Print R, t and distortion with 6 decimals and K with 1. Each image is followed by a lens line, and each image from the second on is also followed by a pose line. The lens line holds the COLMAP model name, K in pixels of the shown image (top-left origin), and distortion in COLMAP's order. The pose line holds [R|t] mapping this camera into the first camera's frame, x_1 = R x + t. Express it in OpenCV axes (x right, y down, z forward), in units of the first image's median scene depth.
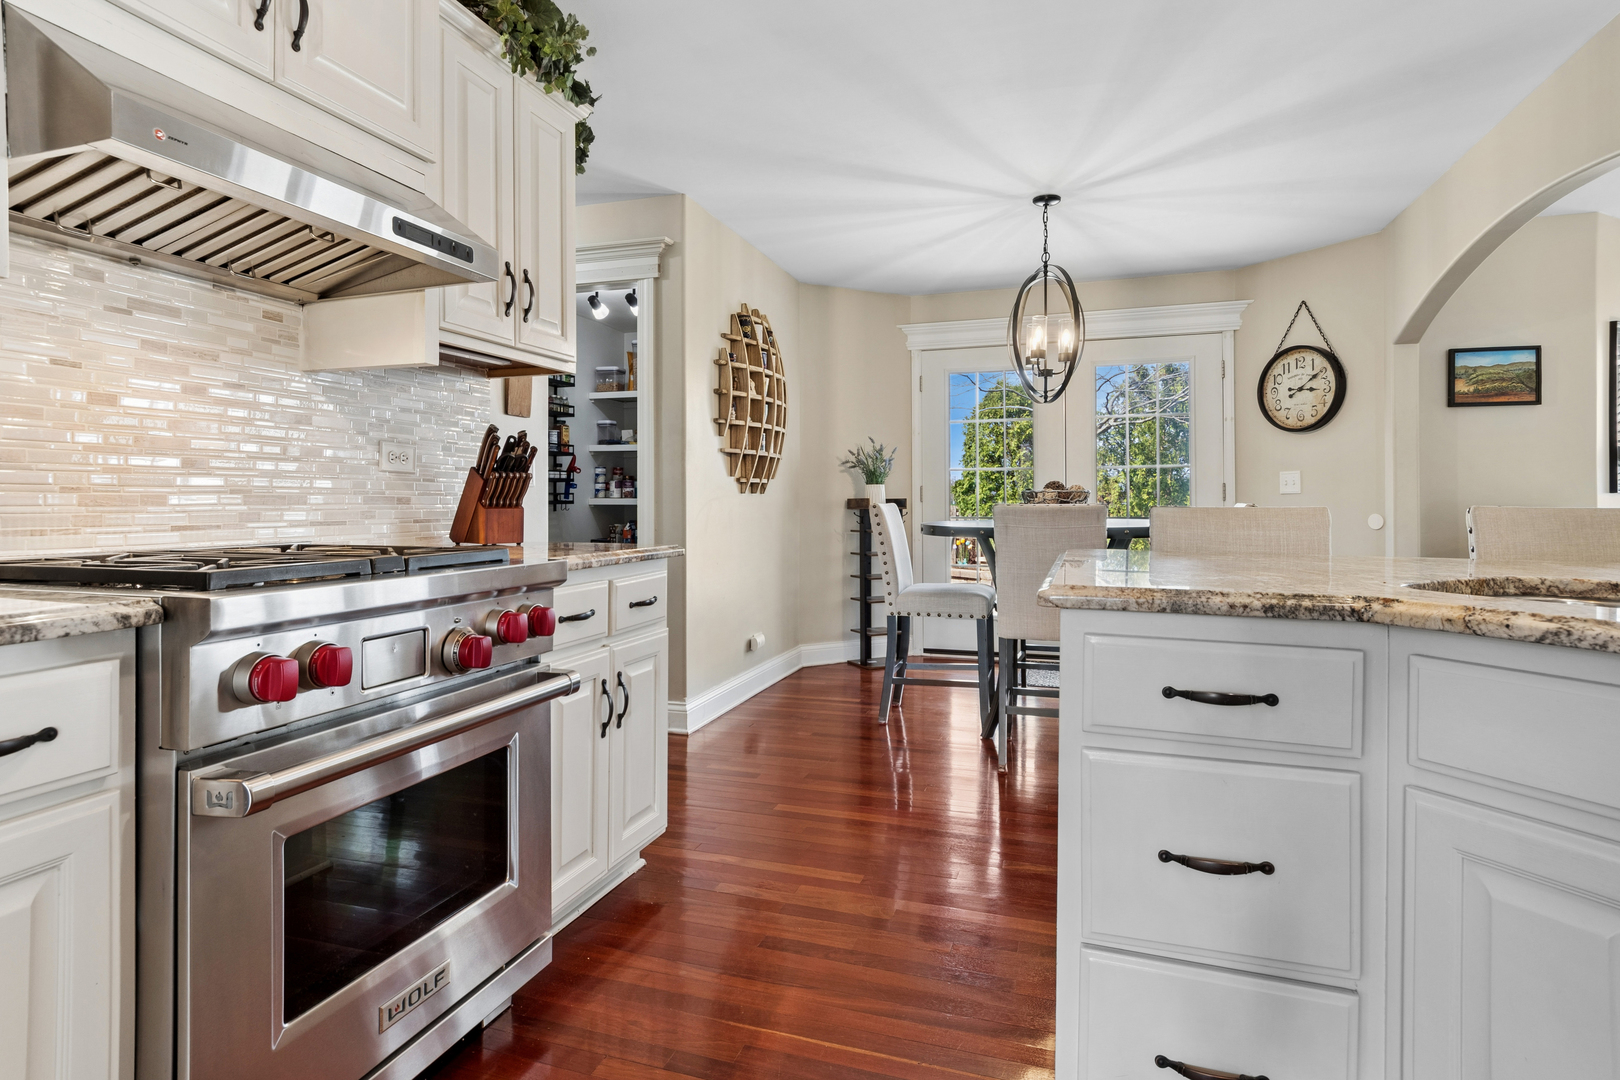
lens RADIAL K [[860.4, 0, 799.4], [0, 860.4, 497.9], [0, 0, 1]] dist [0.006388, -0.004919]
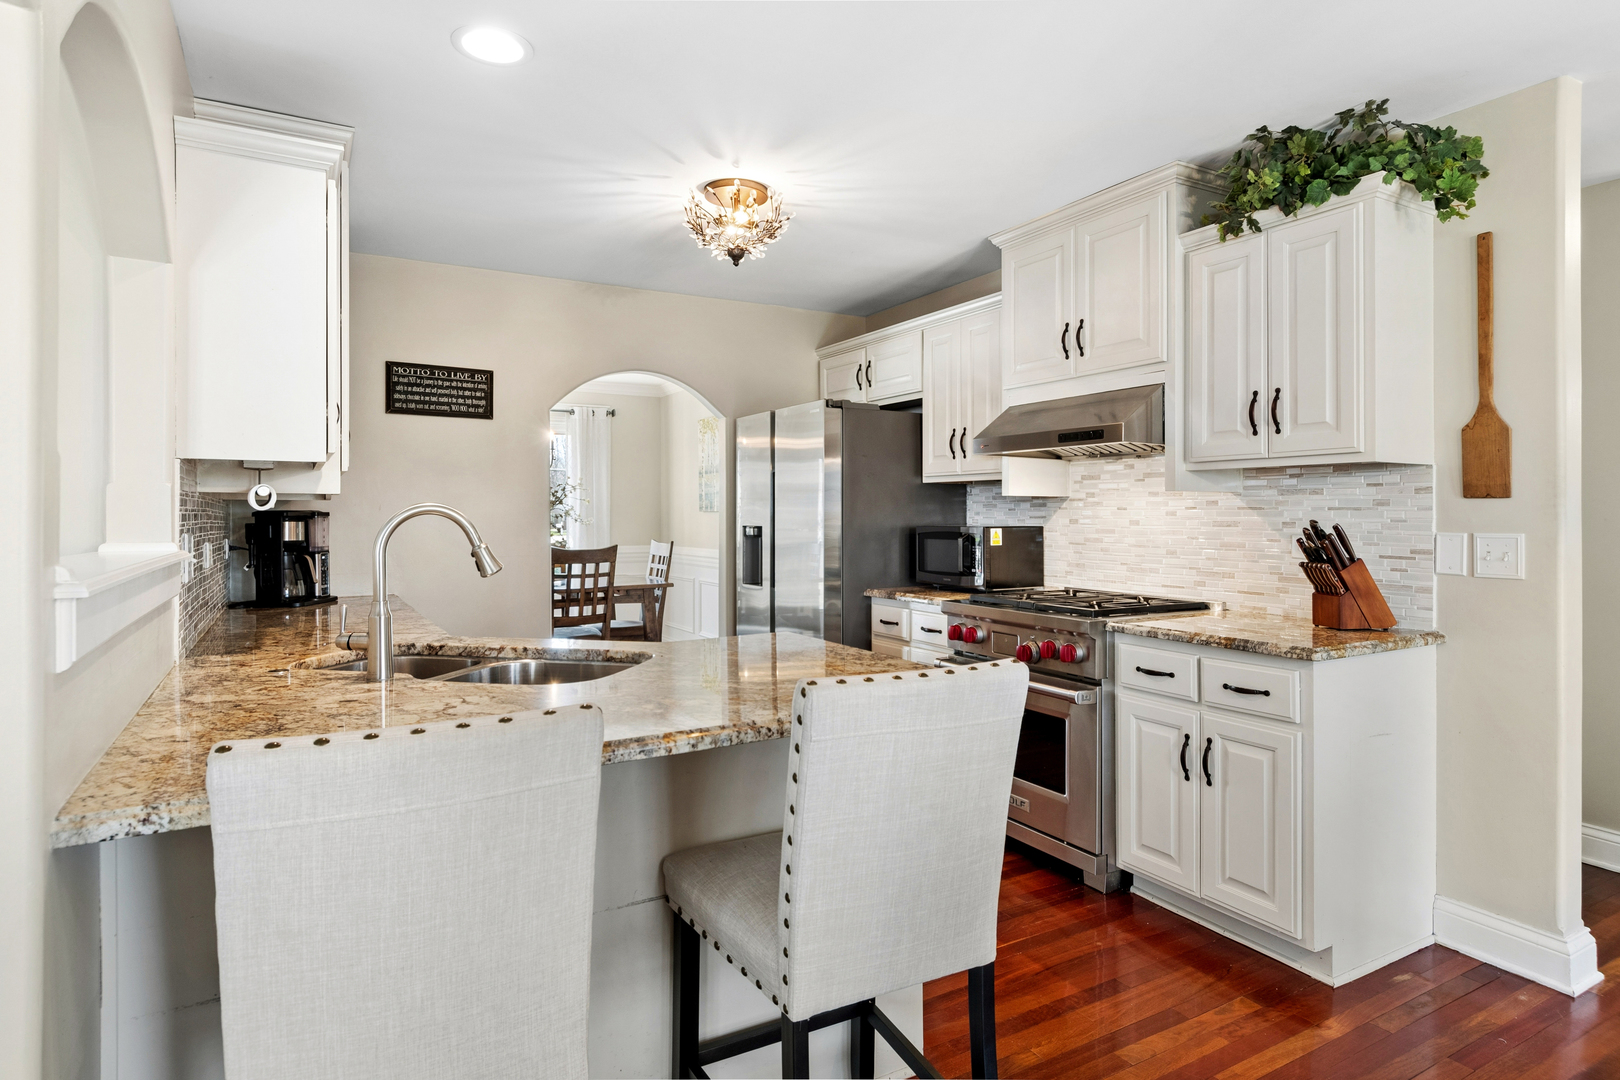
lens RADIAL K [[906.2, 0, 810.3], [0, 906.2, 534.8], [0, 0, 1]] dist [-0.003691, -0.000471]
pose [[-0.658469, 0.021245, -0.752308, 1.134893], [0.004136, 0.999689, 0.024611, -0.113564], [0.752596, 0.013094, -0.658352, 1.487582]]
